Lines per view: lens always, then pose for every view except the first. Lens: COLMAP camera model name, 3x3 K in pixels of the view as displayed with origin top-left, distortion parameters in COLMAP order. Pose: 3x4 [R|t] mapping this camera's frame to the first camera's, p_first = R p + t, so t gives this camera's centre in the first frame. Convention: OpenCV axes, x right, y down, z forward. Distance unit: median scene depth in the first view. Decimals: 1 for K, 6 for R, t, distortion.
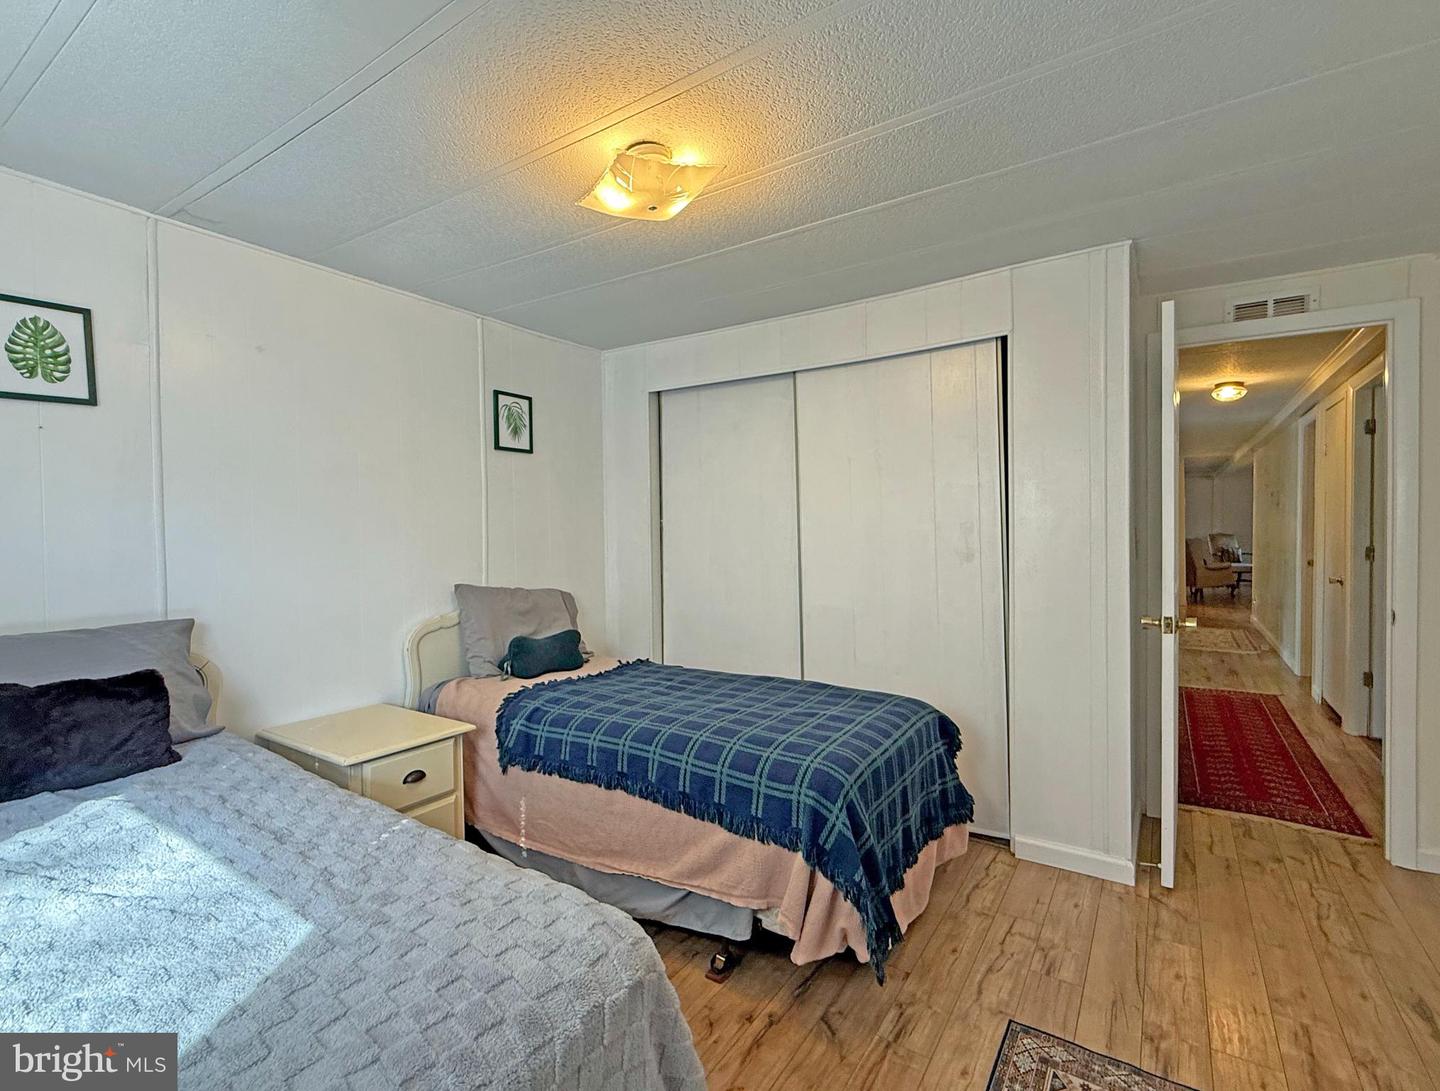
lens RADIAL K [[681.2, 0, 723.2], [0, 681.2, 539.6], [0, 0, 1]] dist [-0.000723, -0.000072]
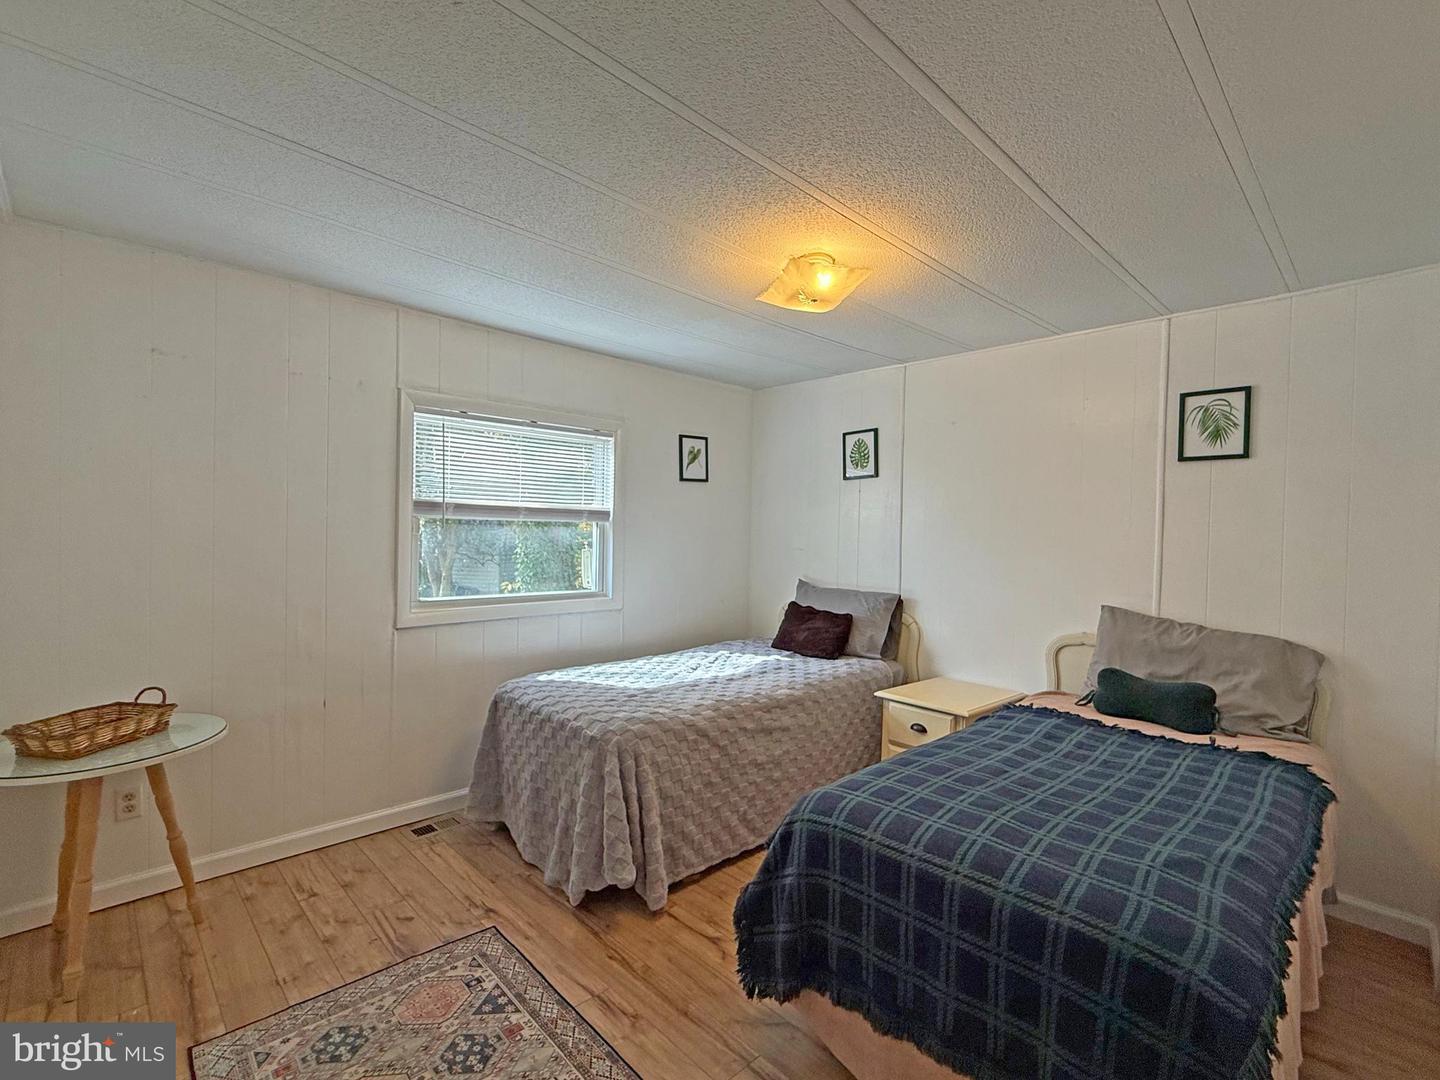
lens RADIAL K [[663.4, 0, 726.0], [0, 663.4, 541.1], [0, 0, 1]] dist [0.000236, -0.000018]
pose [[-0.221545, 0.011757, -0.975079, 0.632445], [-0.043466, 0.998814, 0.021919, -0.023466], [0.974181, 0.047239, -0.220771, 0.627696]]
